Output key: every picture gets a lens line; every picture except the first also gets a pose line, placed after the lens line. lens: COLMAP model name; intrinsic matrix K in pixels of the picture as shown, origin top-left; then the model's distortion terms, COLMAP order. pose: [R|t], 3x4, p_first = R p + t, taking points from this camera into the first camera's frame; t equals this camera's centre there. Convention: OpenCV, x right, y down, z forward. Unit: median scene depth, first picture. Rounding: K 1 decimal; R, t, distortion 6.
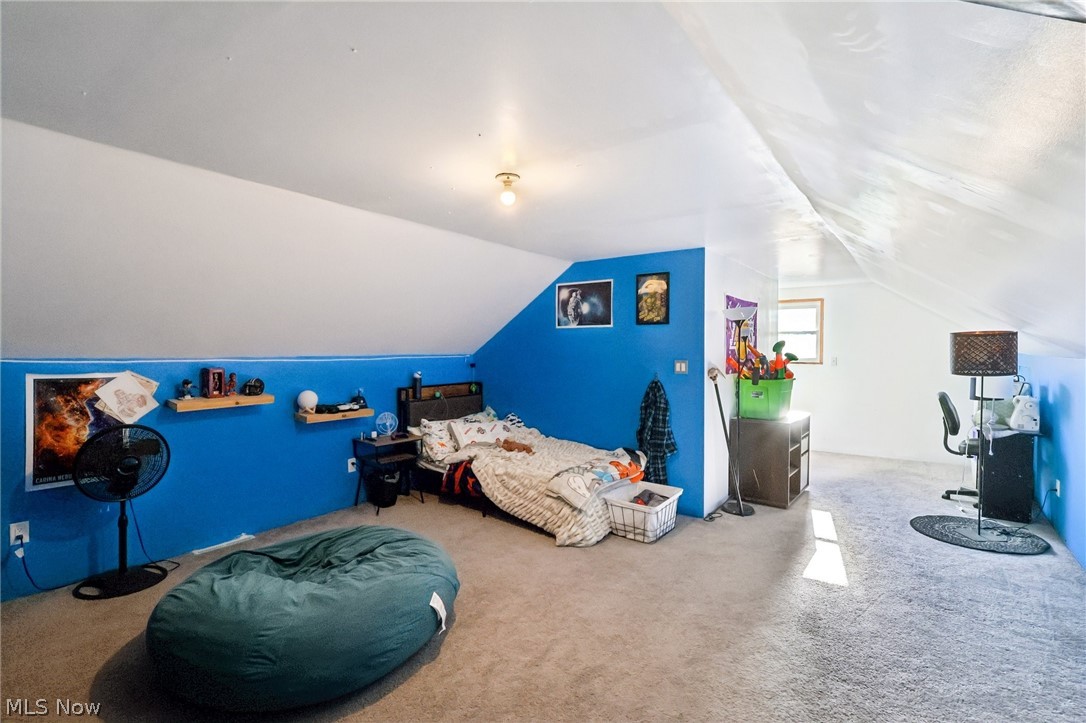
lens RADIAL K [[504.8, 0, 535.2], [0, 504.8, 355.4], [0, 0, 1]] dist [-0.006215, 0.001932]
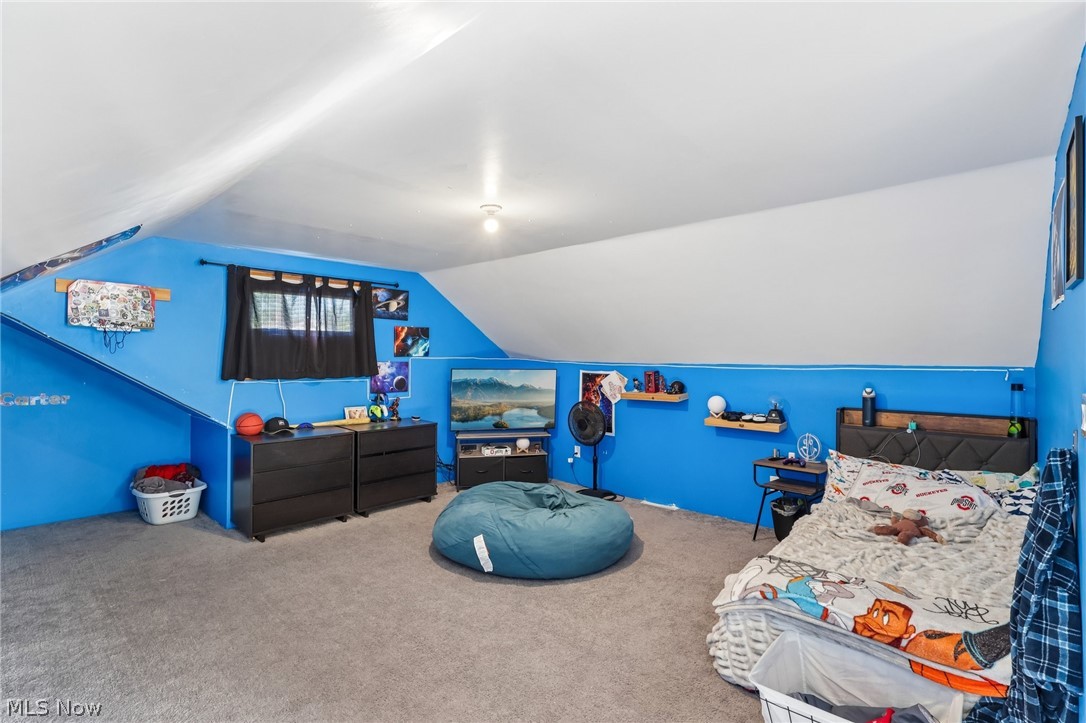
lens RADIAL K [[504.8, 0, 544.5], [0, 504.8, 359.1], [0, 0, 1]] dist [-0.006215, 0.001932]
pose [[-0.085350, 0.004375, -0.996341, 0.613367], [-0.014881, 0.999873, 0.005665, -0.008242], [0.996240, 0.015310, -0.085274, 0.687466]]
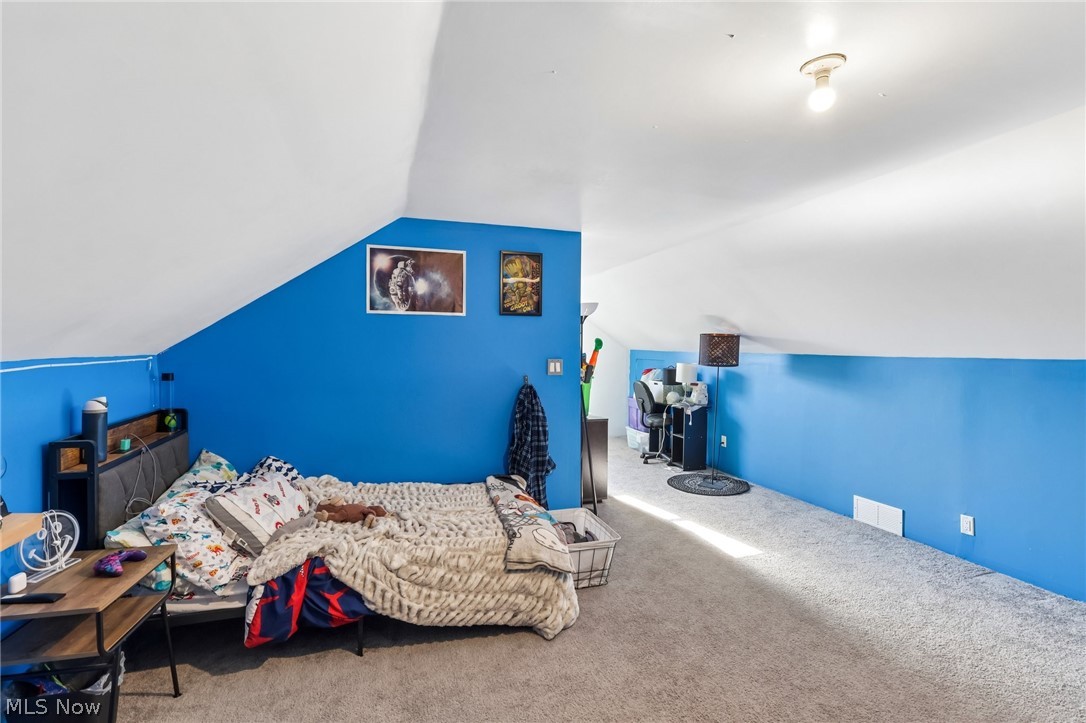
lens RADIAL K [[504.8, 0, 540.2], [0, 504.8, 357.7], [0, 0, 1]] dist [-0.006215, 0.001932]
pose [[0.571495, -0.014857, 0.820471, -0.421492], [0.008349, 0.999890, 0.012291, -0.003492], [-0.820563, -0.000174, 0.571556, 0.524742]]
